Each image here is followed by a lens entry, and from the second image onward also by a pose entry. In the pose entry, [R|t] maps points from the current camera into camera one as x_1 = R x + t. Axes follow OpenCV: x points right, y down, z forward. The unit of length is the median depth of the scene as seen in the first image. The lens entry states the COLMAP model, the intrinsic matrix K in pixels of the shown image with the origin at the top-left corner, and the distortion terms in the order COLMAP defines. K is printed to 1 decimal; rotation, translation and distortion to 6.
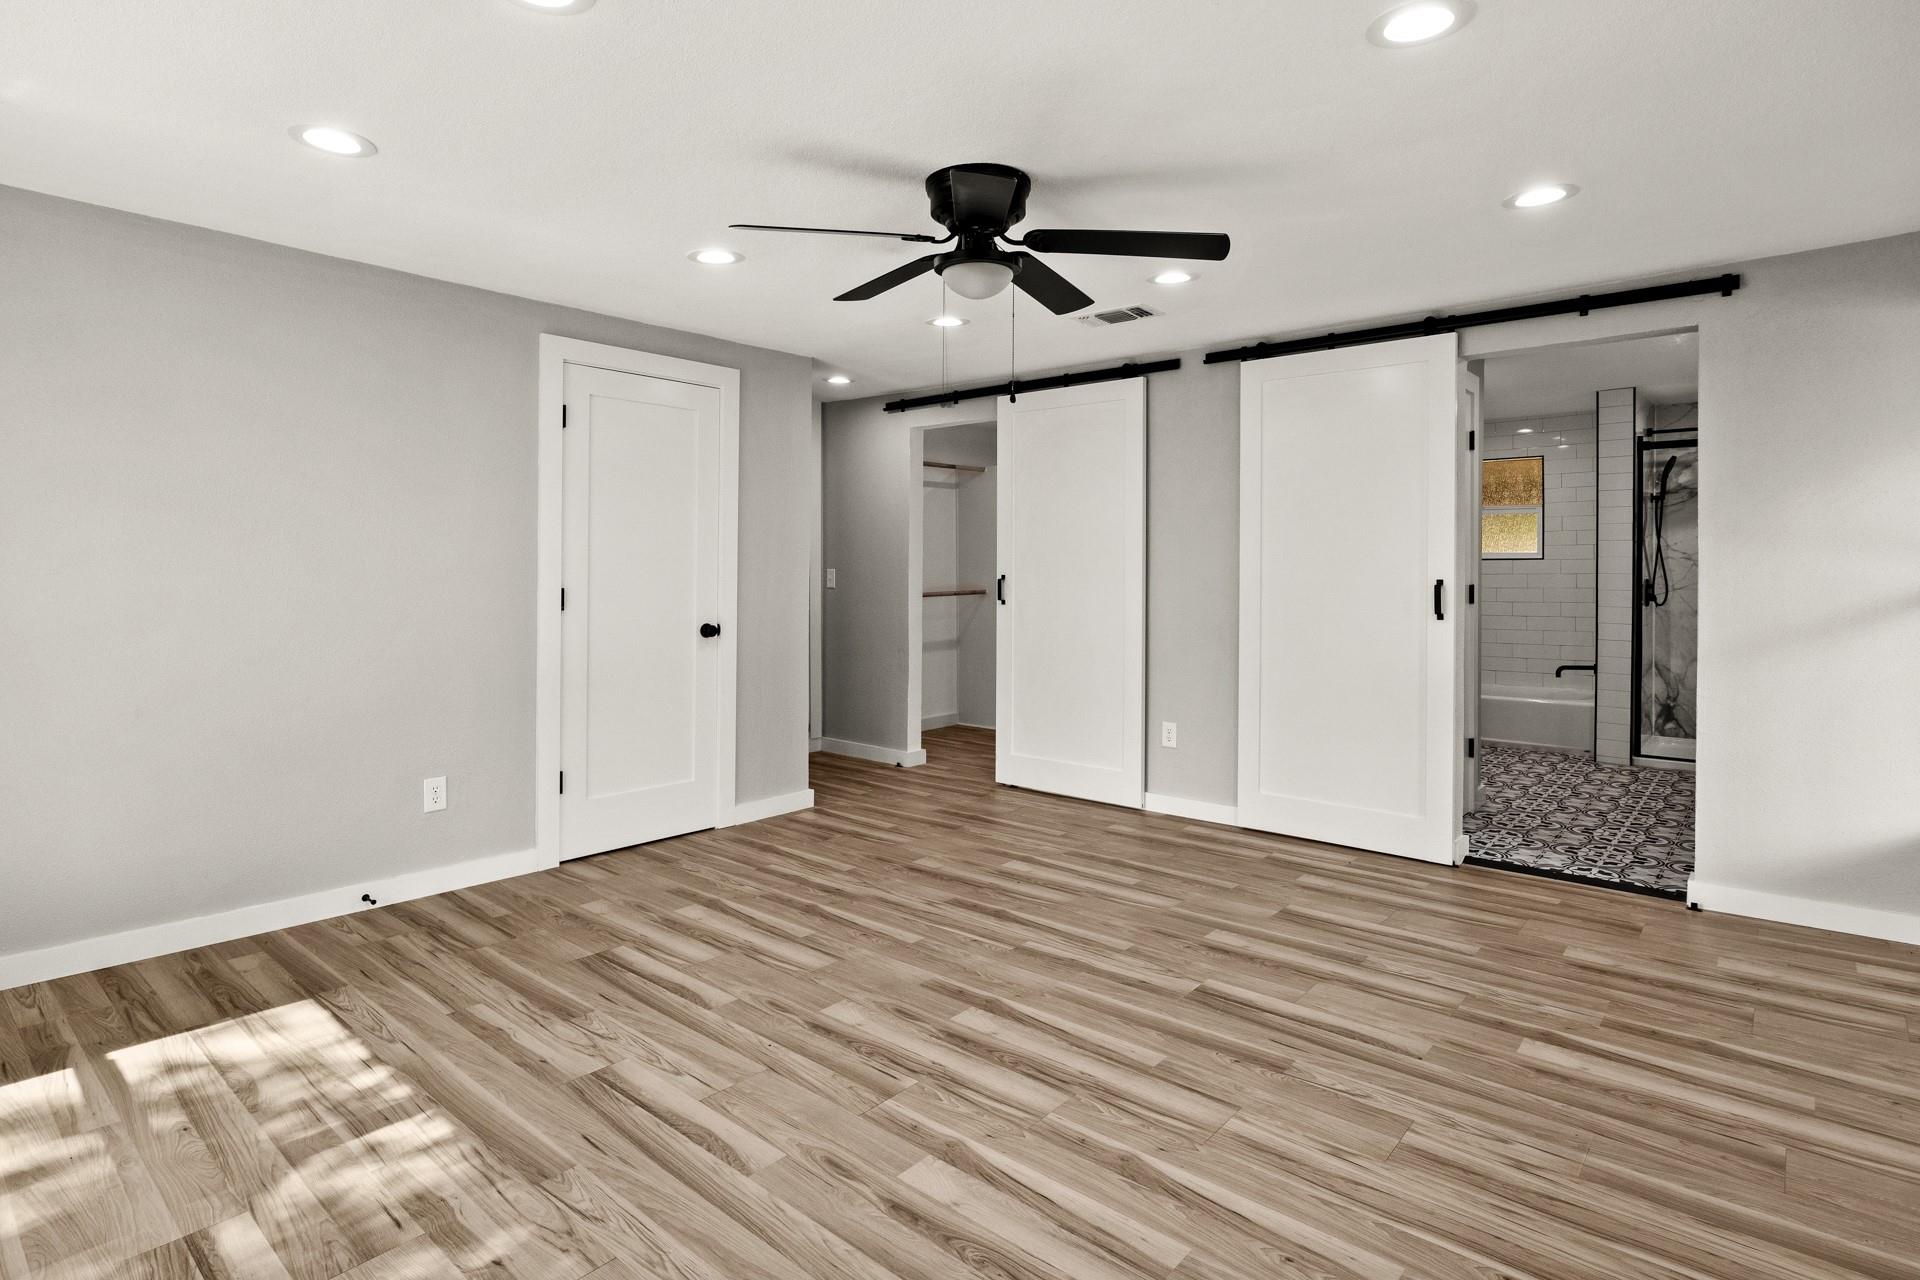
lens RADIAL K [[965.3, 0, 954.9], [0, 965.3, 568.6], [0, 0, 1]] dist [-0.006895, 0.000672]
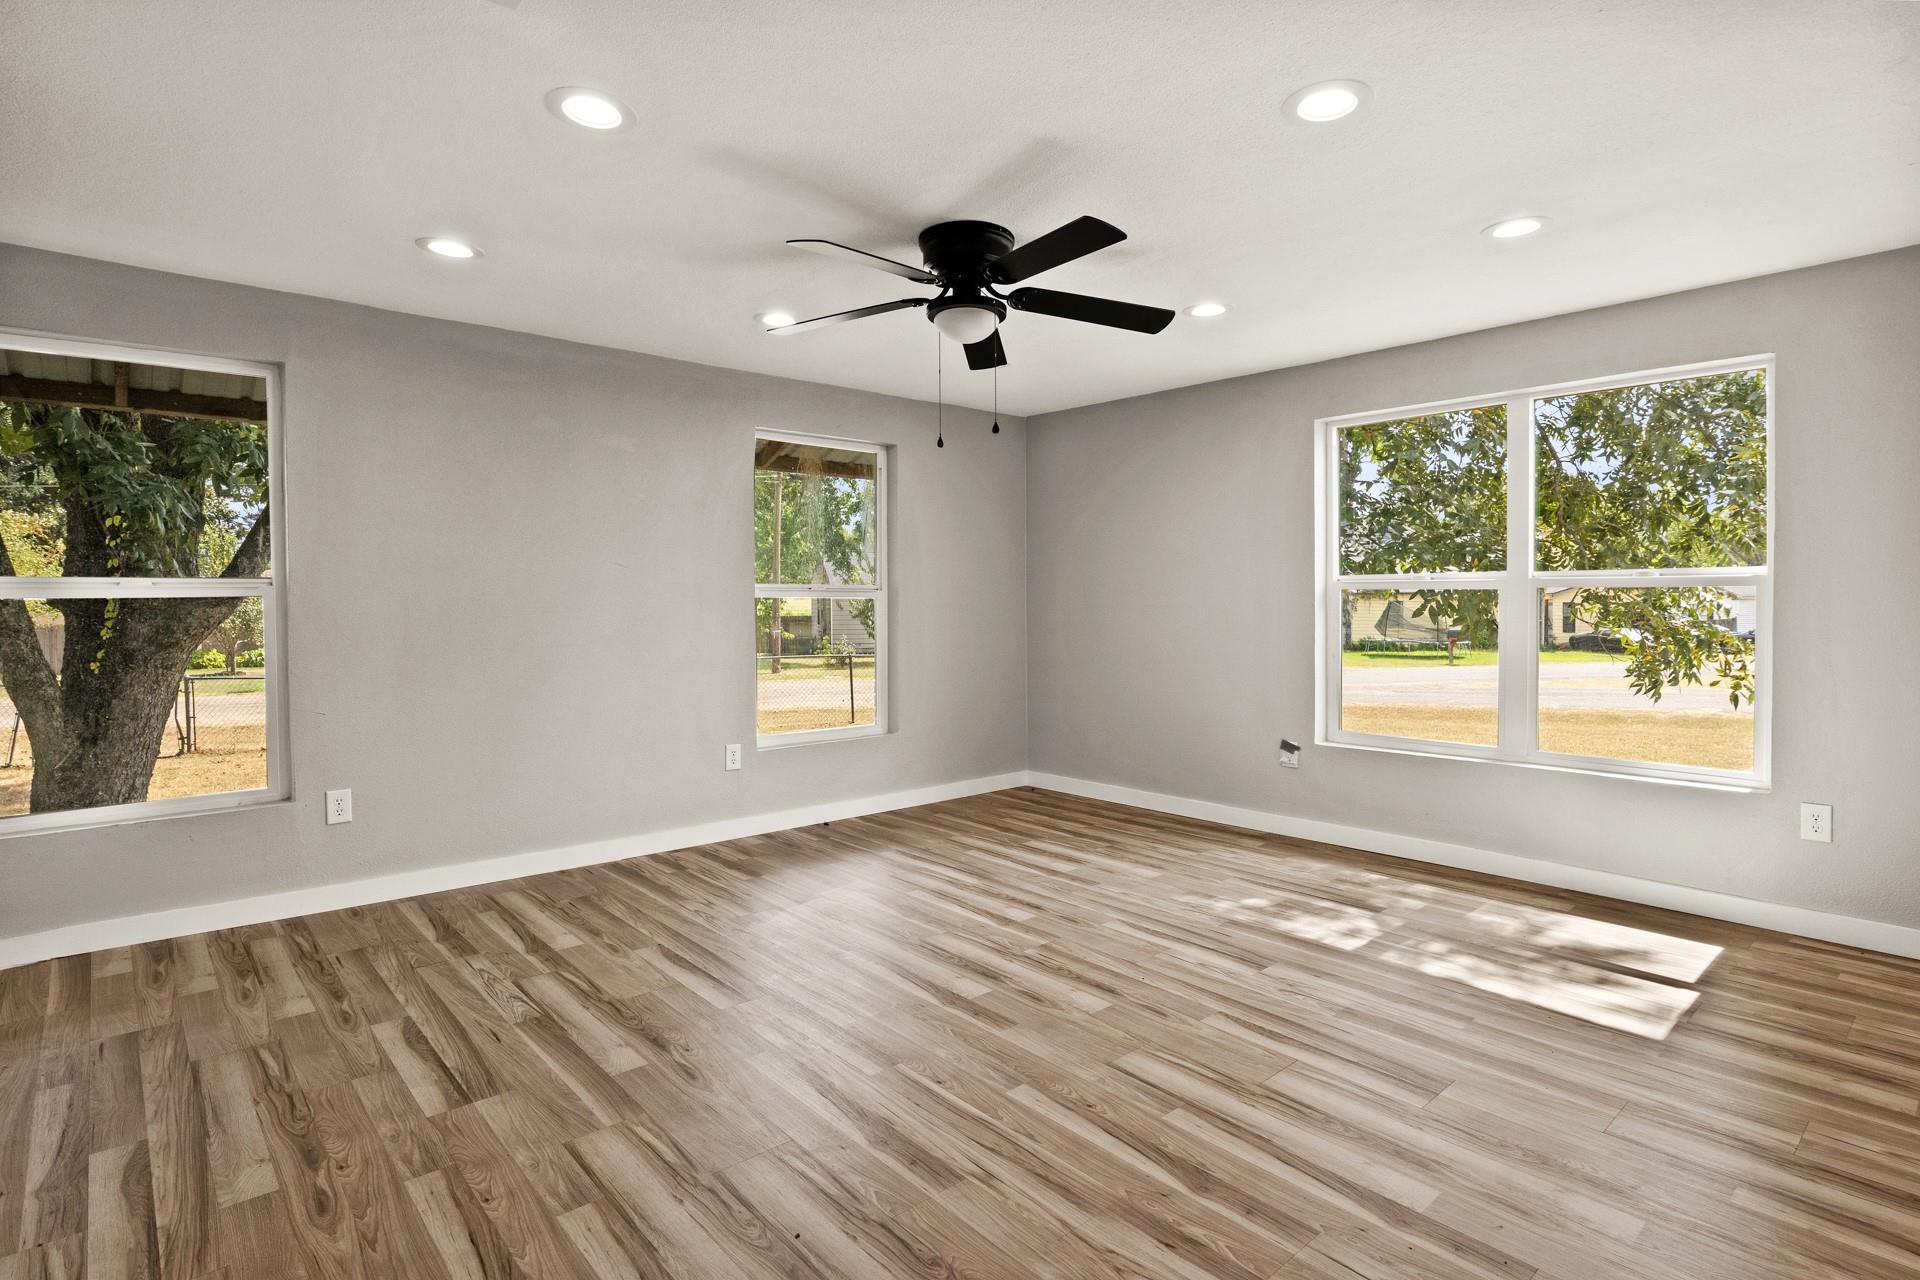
lens RADIAL K [[965.3, 0, 954.9], [0, 965.3, 568.6], [0, 0, 1]] dist [-0.006895, 0.000672]
pose [[-0.991094, 0.003459, 0.133119, -0.120875], [0.000678, 0.999781, -0.020930, -0.001743], [-0.133162, -0.020653, -0.990879, 2.283433]]
